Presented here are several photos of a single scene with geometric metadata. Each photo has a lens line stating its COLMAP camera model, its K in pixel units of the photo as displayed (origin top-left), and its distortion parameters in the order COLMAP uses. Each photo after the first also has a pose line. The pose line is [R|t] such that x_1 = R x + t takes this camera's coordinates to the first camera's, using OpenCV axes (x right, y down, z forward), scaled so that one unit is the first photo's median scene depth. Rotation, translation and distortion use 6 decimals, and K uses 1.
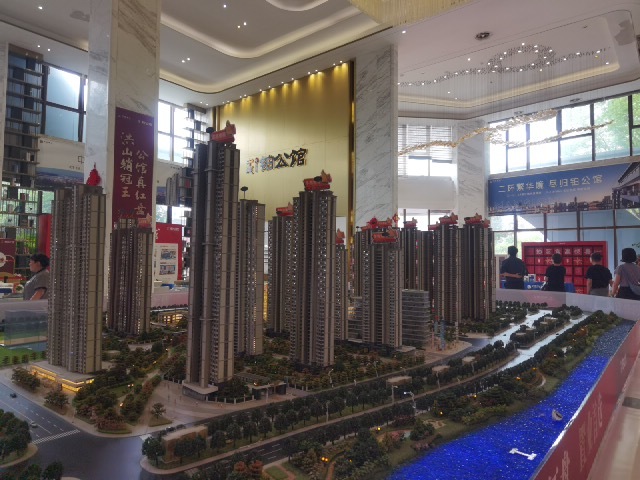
lens RADIAL K [[431.7, 0, 319.2], [0, 431.7, 243.9], [0, 0, 1]] dist [0.029001, -0.022872]
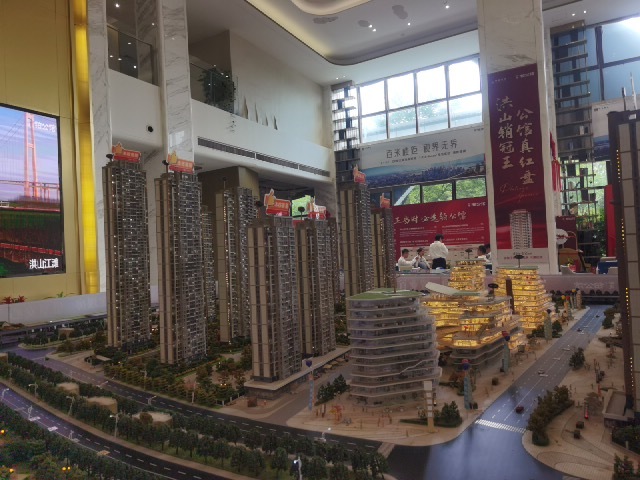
lens RADIAL K [[431.7, 0, 318.4], [0, 431.7, 237.2], [0, 0, 1]] dist [0.029001, -0.022872]
pose [[0.167015, -0.041344, -0.985087, 0.158766], [0.090128, 0.995577, -0.026504, 0.010111], [0.981826, -0.084358, 0.170003, 0.193076]]
